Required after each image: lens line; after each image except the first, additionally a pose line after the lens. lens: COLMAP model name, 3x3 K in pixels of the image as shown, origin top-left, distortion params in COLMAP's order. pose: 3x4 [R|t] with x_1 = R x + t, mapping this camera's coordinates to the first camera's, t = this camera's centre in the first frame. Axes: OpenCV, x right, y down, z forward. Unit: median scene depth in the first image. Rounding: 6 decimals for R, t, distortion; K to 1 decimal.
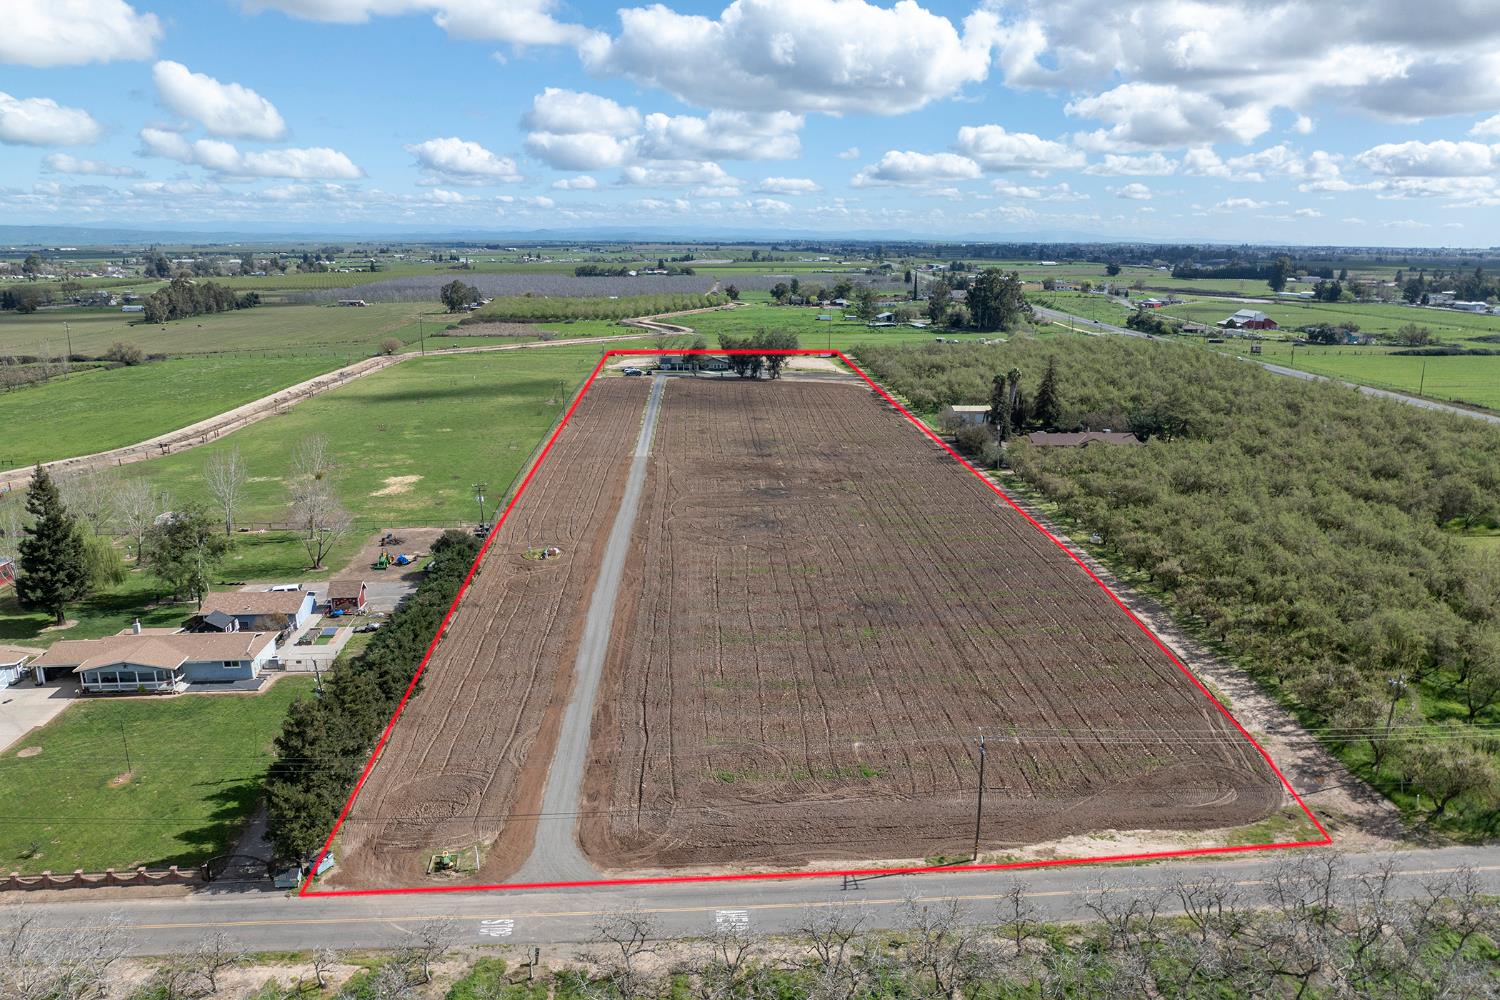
lens RADIAL K [[1055.5, 0, 752.7], [0, 1055.5, 499.1], [0, 0, 1]] dist [-0.048908, 0.022452]
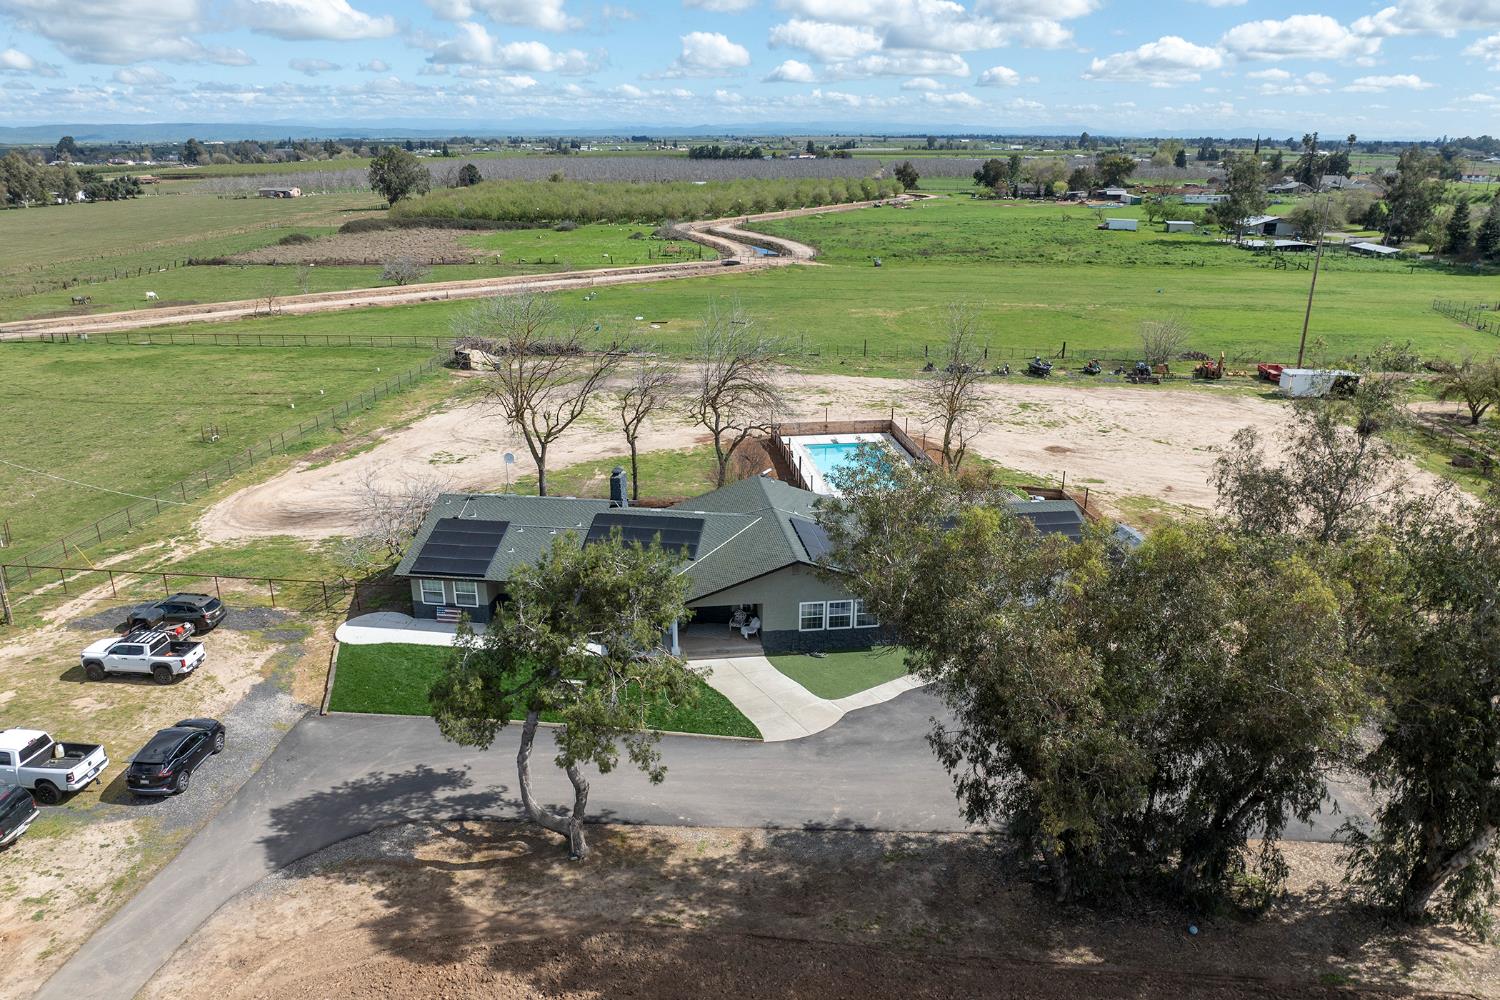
lens RADIAL K [[1055.5, 0, 750.1], [0, 1055.5, 499.0], [0, 0, 1]] dist [-0.048908, 0.022452]
pose [[0.988008, 0.046051, -0.147376, -0.013160], [-0.032377, 0.995057, 0.093874, -0.083037], [0.150970, -0.087977, 0.984616, 0.472355]]
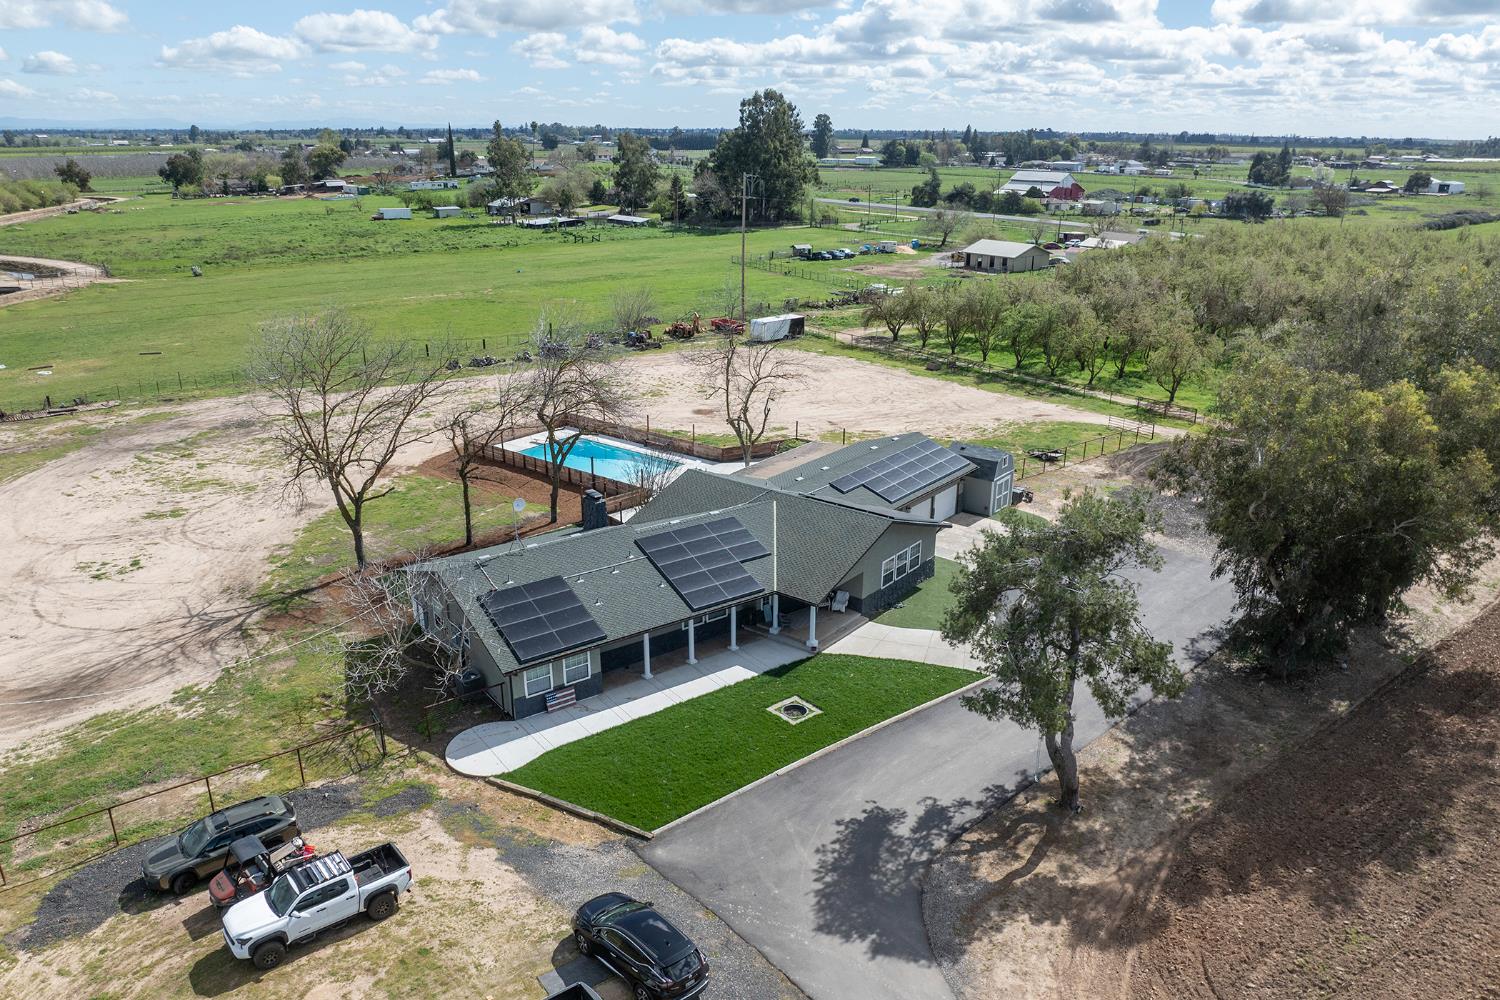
lens RADIAL K [[1055.5, 0, 736.8], [0, 1055.5, 506.5], [0, 0, 1]] dist [-0.048908, 0.022452]
pose [[0.819738, -0.194816, 0.538587, -0.064981], [0.136245, 0.979707, 0.147011, -0.085632], [-0.556297, -0.047131, 0.829646, 0.485384]]
